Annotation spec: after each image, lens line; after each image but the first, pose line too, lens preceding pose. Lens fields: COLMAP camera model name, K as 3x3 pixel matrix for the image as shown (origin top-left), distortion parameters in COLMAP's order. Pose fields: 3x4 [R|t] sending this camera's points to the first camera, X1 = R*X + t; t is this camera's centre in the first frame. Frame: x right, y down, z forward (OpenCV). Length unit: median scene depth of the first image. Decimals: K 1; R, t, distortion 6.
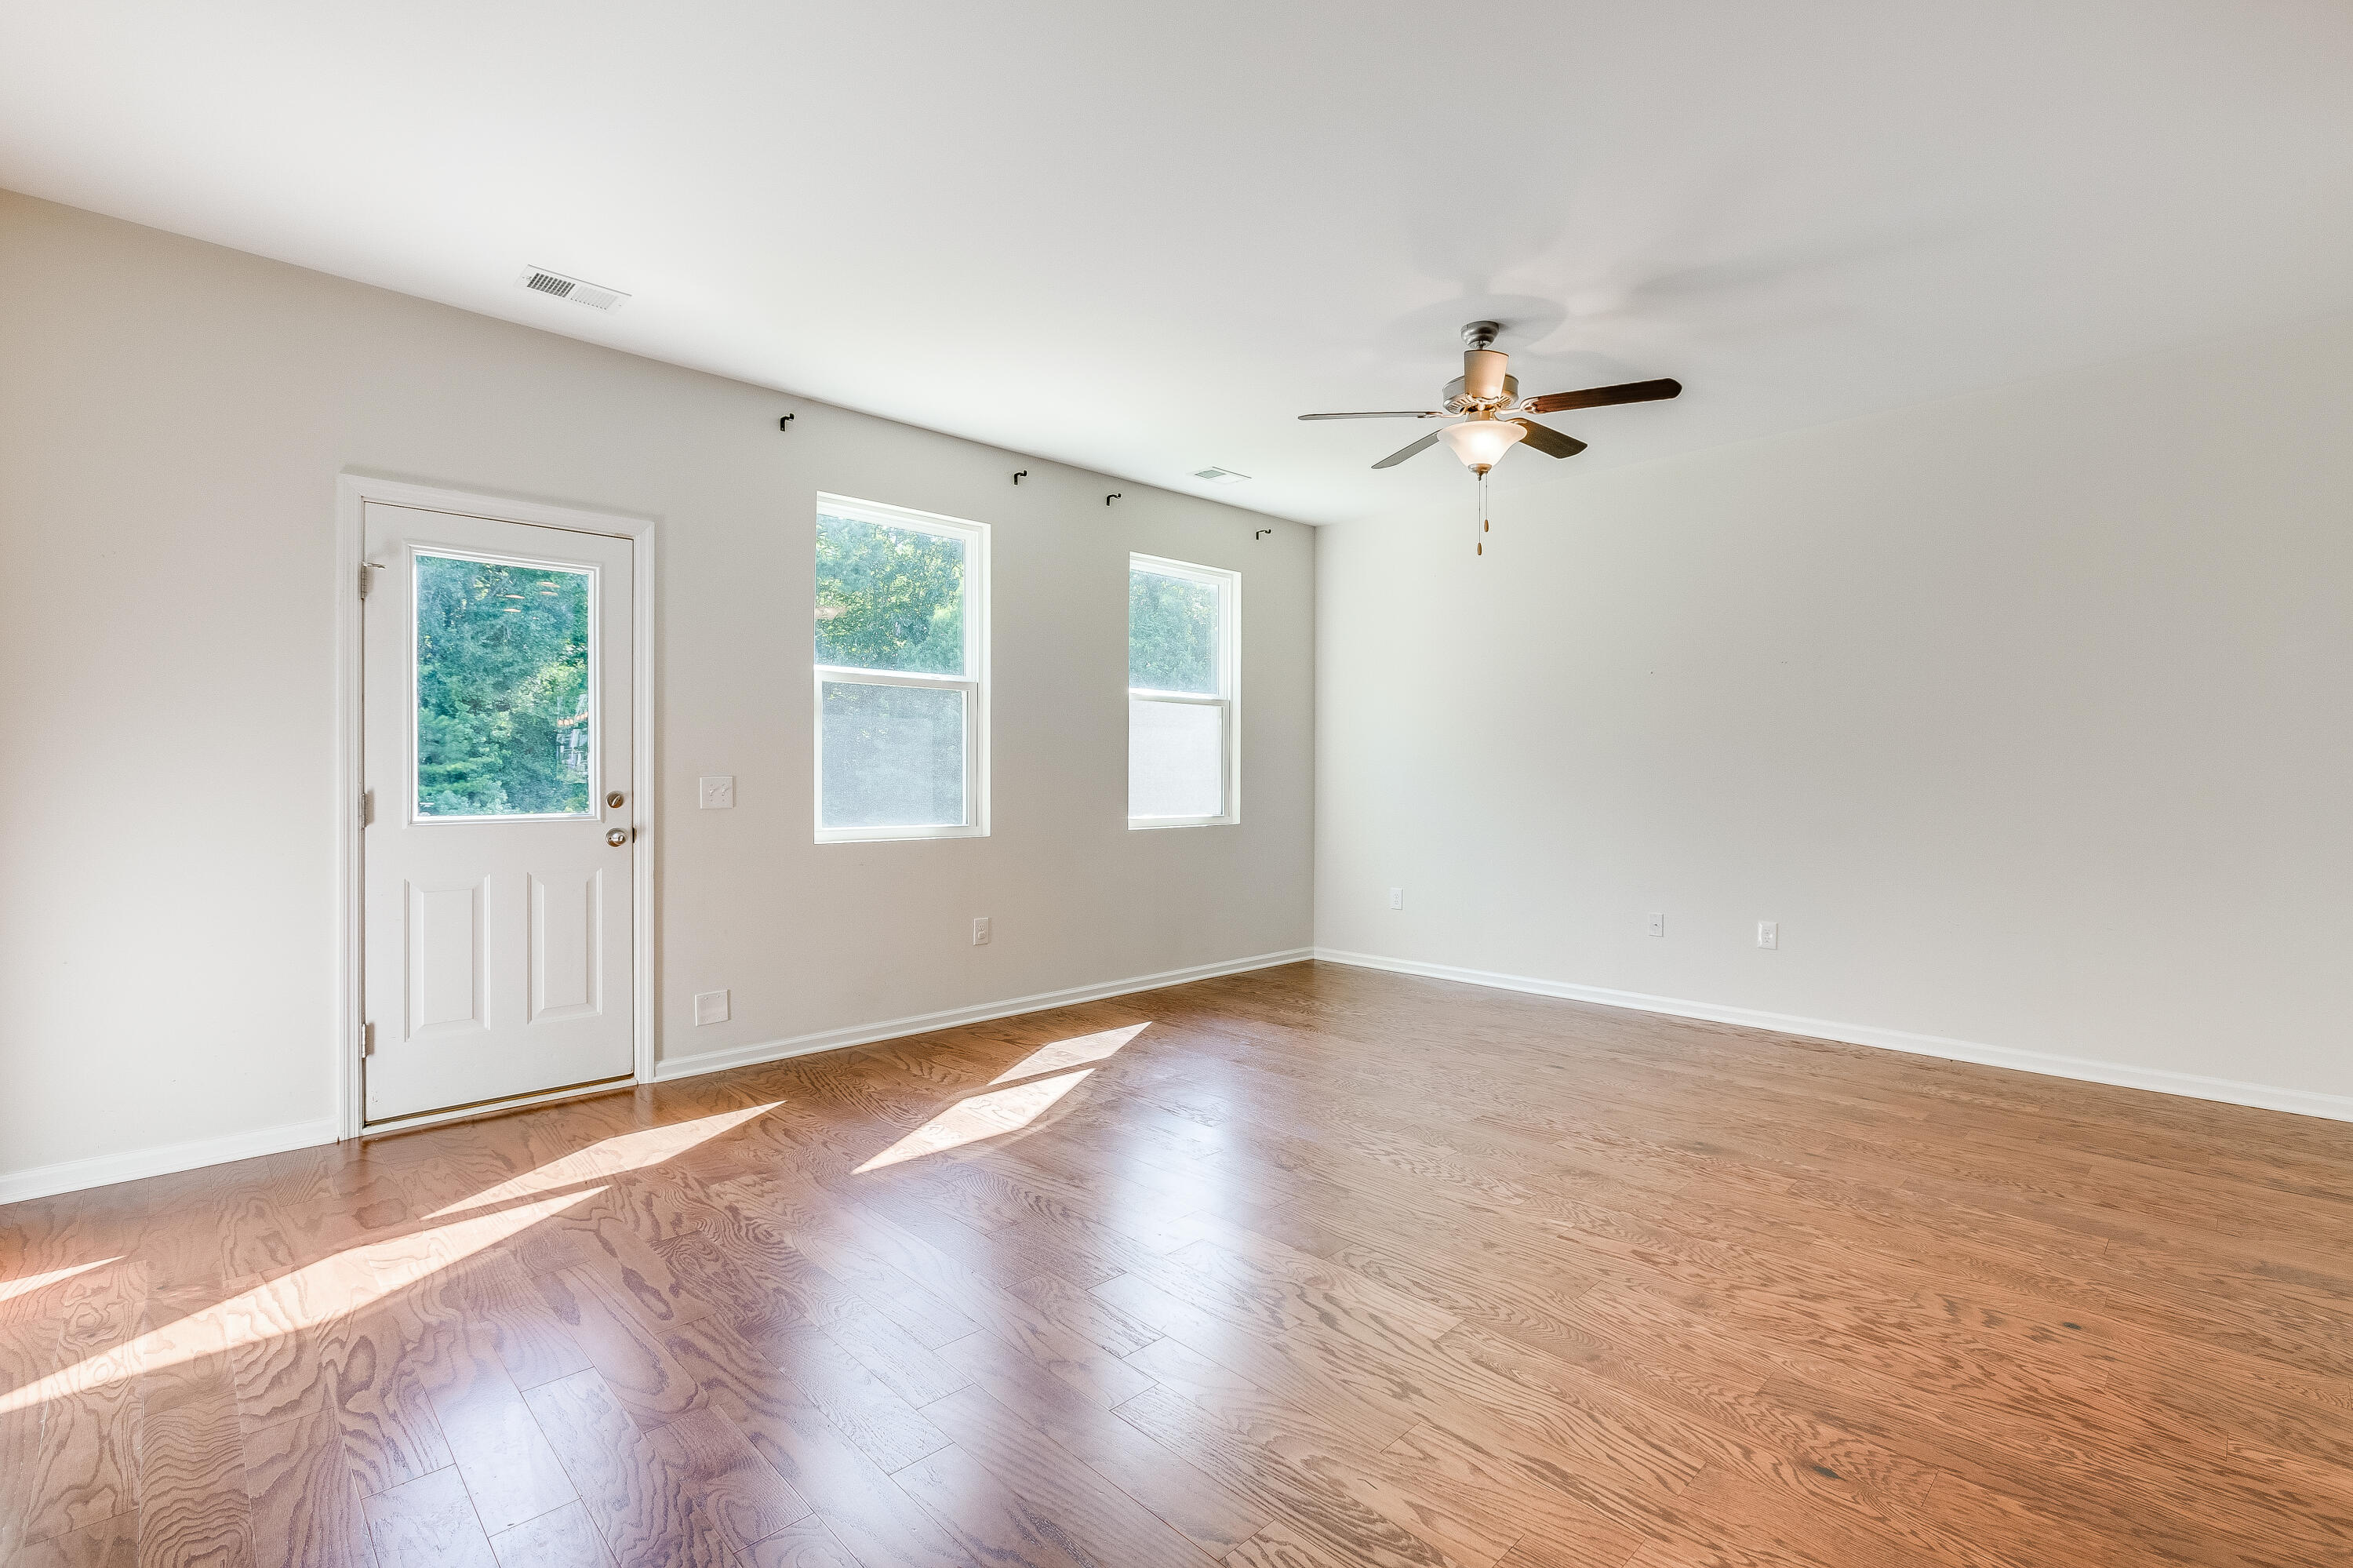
lens RADIAL K [[1046.6, 0, 1159.0], [0, 1046.6, 793.5], [0, 0, 1]] dist [0.002898, 0.000459]
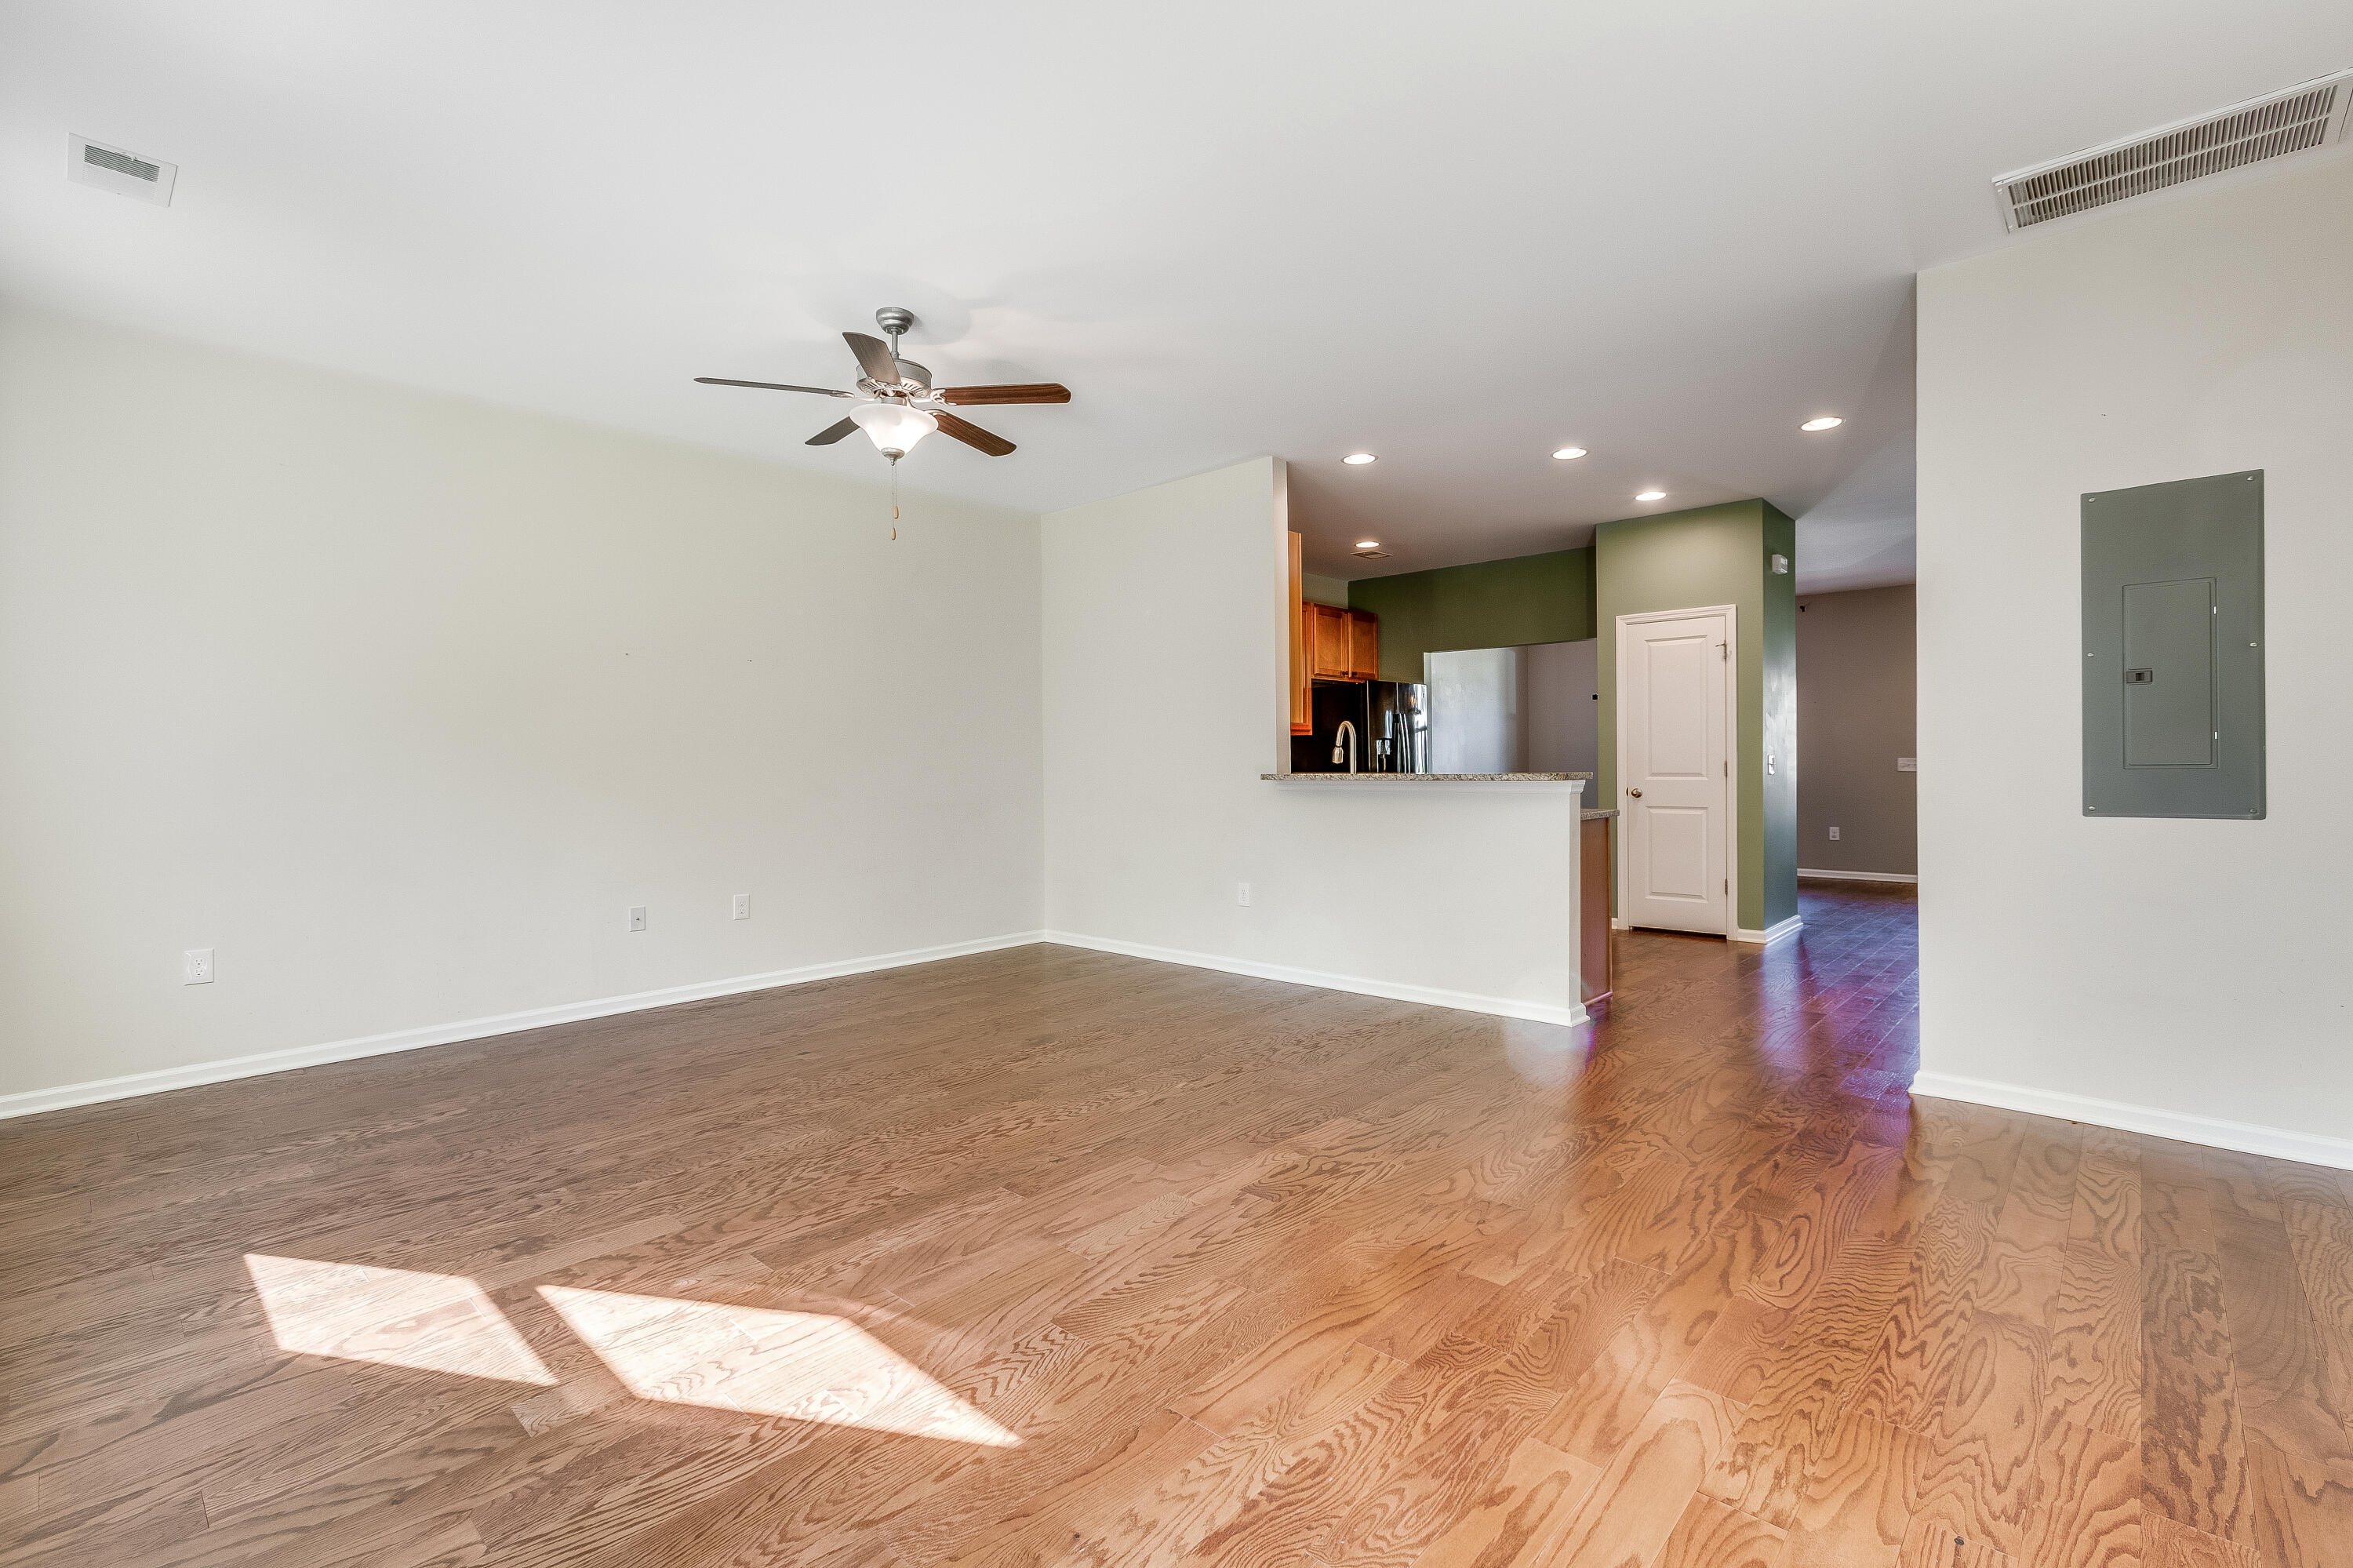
lens RADIAL K [[1046.6, 0, 1185.2], [0, 1046.6, 775.3], [0, 0, 1]] dist [0.002898, 0.000459]
pose [[-0.082386, -0.004373, 0.996591, -0.794155], [0.020207, 0.999777, 0.006058, -0.000644], [-0.996396, 0.020637, -0.082280, 0.896780]]
